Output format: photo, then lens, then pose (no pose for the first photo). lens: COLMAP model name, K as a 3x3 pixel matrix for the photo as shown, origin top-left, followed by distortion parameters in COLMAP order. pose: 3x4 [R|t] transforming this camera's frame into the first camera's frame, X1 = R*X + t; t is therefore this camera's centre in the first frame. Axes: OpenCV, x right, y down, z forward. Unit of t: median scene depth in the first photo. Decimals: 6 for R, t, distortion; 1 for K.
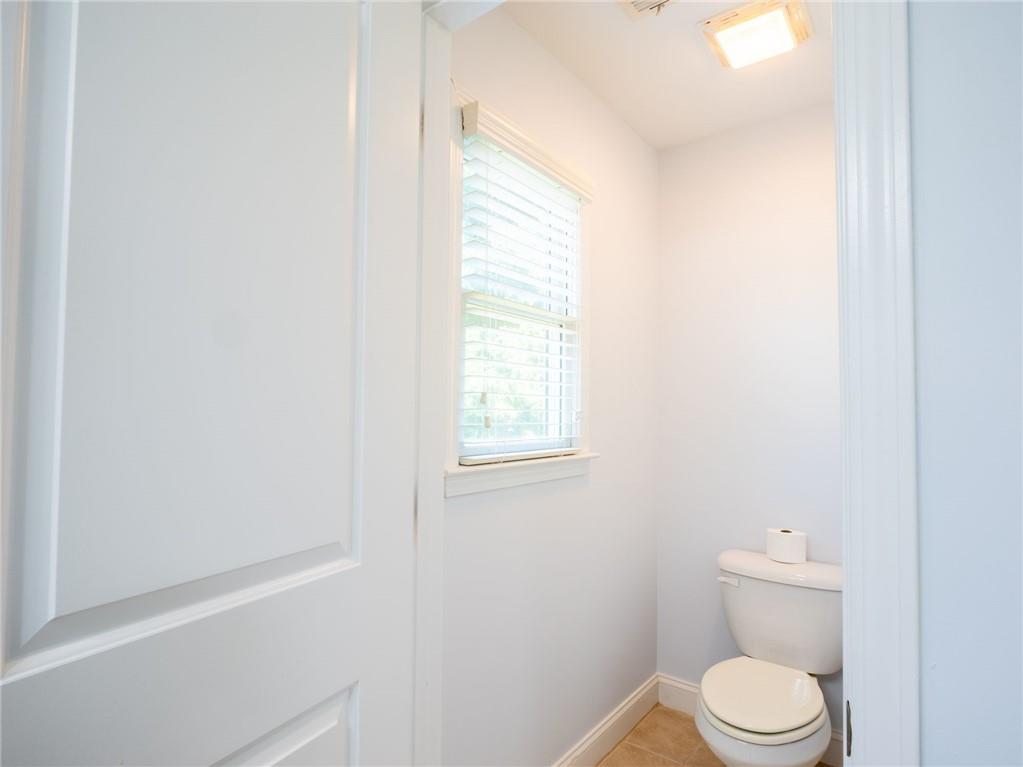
lens RADIAL K [[554.3, 0, 512.0], [0, 554.3, 389.4], [0, 0, 1]] dist [-0.003132, -0.000263]
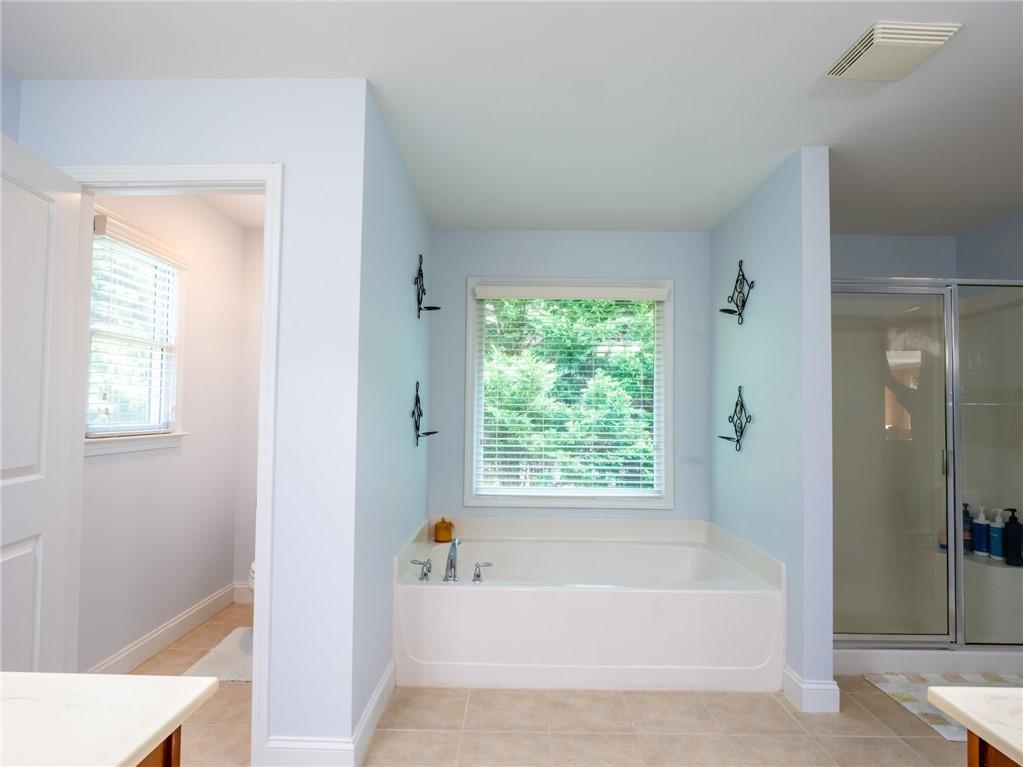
lens RADIAL K [[554.3, 0, 512.0], [0, 554.3, 389.4], [0, 0, 1]] dist [-0.003132, -0.000263]
pose [[0.794977, 0.023994, 0.606164, -0.067070], [-0.029295, 0.999570, -0.001146, -0.029650], [-0.605931, -0.016846, 0.795339, -0.796360]]
